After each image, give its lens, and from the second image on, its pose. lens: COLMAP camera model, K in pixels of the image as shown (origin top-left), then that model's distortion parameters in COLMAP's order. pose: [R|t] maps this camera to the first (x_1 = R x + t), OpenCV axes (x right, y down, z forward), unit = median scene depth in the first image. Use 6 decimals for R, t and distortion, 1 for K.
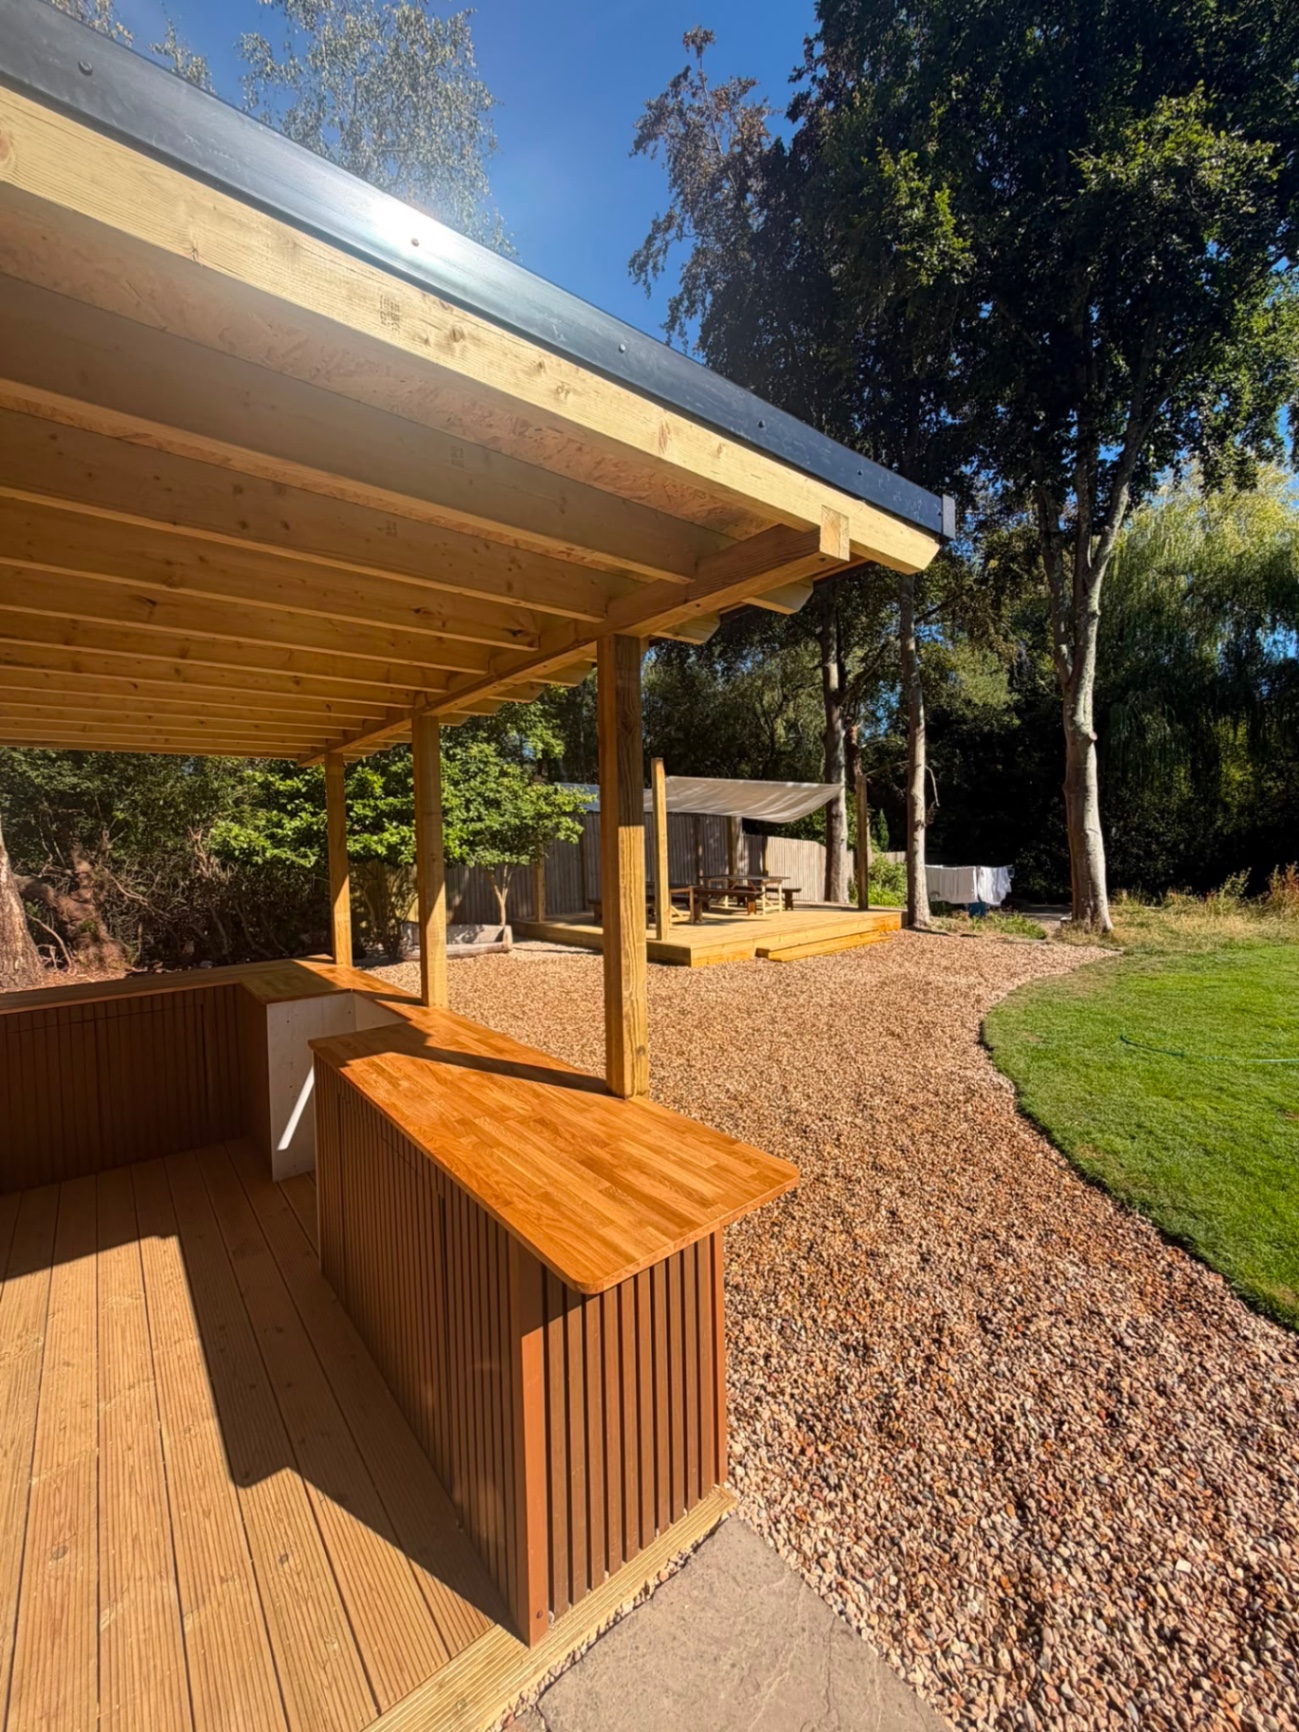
lens RADIAL K [[683.5, 0, 651.4], [0, 683.5, 858.1], [0, 0, 1]] dist [0.000169, 0.000387]
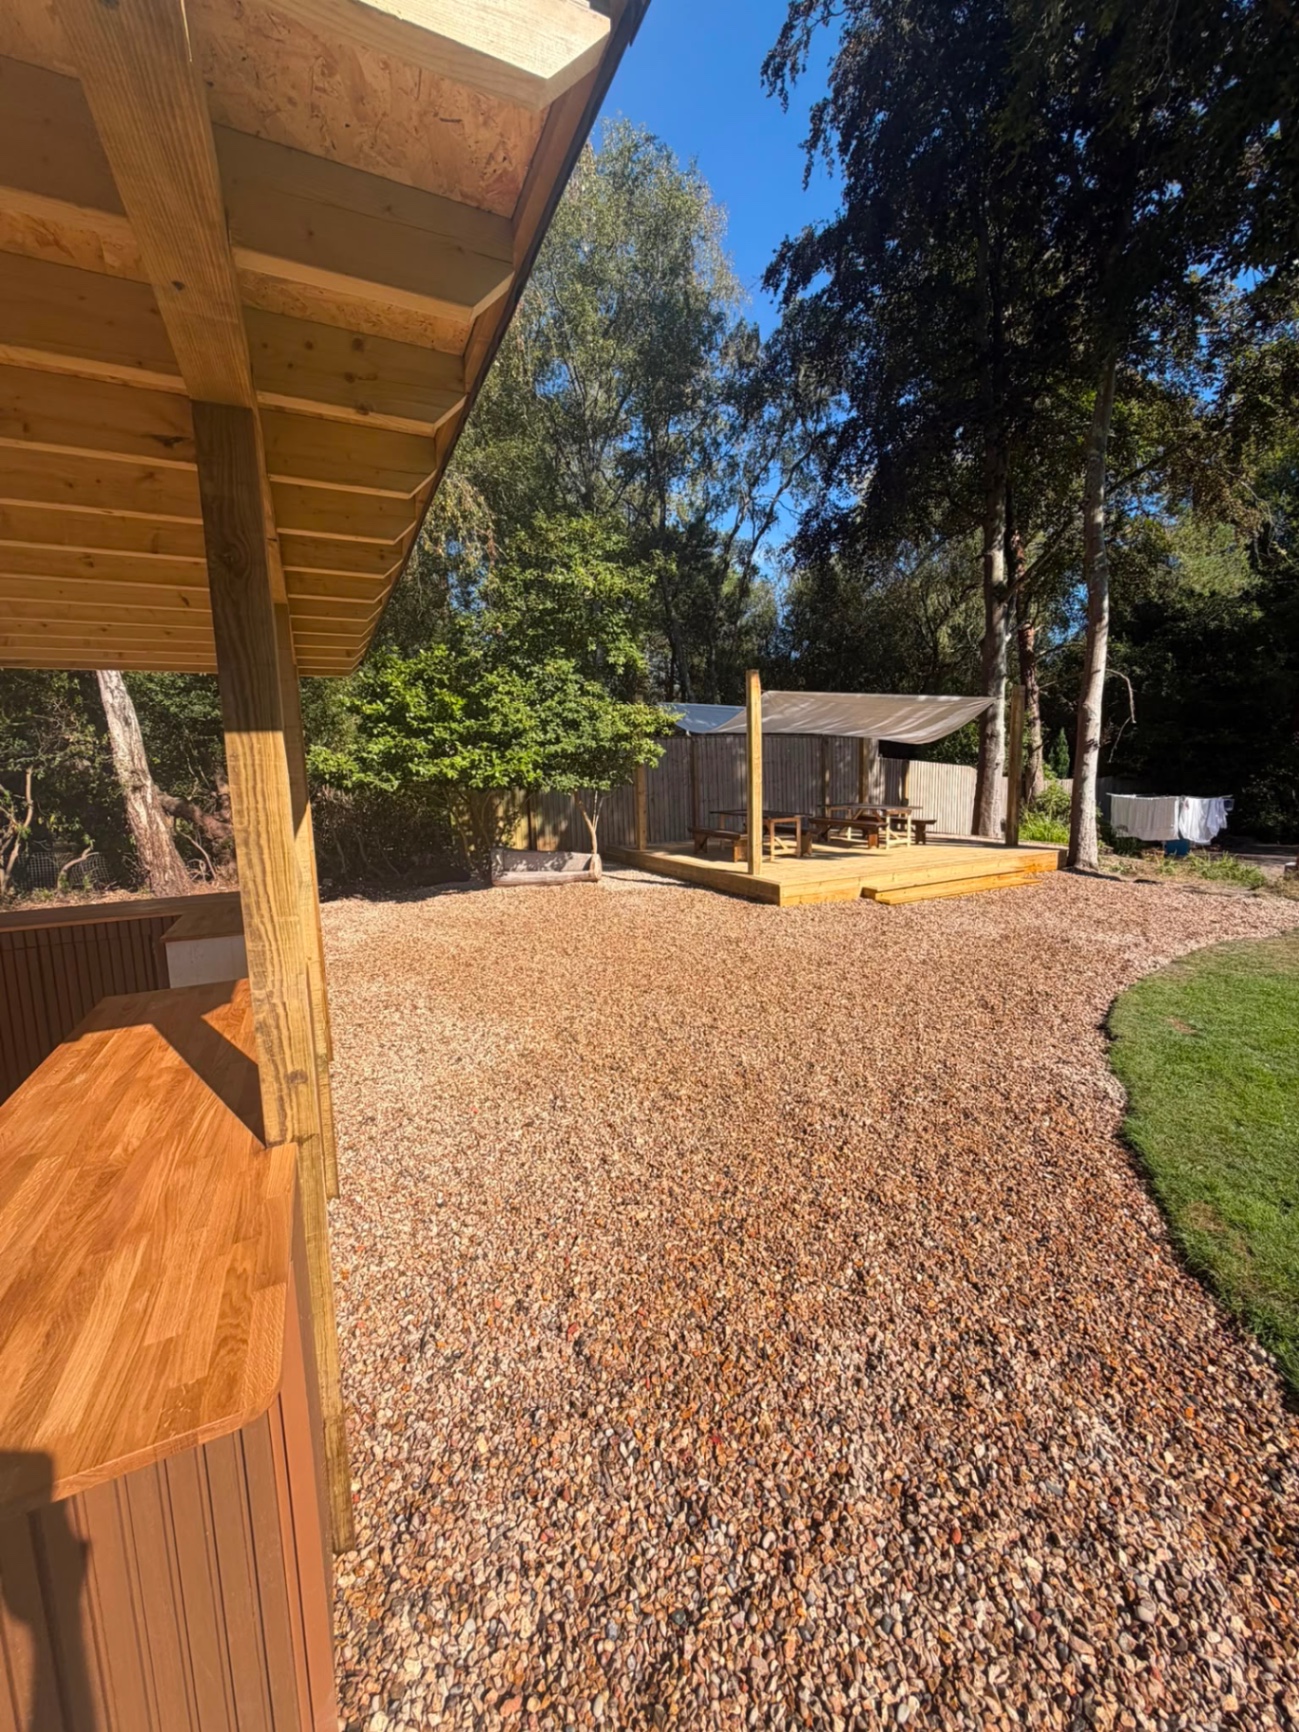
lens RADIAL K [[683.5, 0, 651.4], [0, 683.5, 858.1], [0, 0, 1]] dist [0.000169, 0.000387]
pose [[0.973122, 0.030554, -0.228255, 0.098149], [-0.005617, 0.994014, 0.109111, -0.000623], [0.230222, -0.104896, 0.967468, 0.098492]]
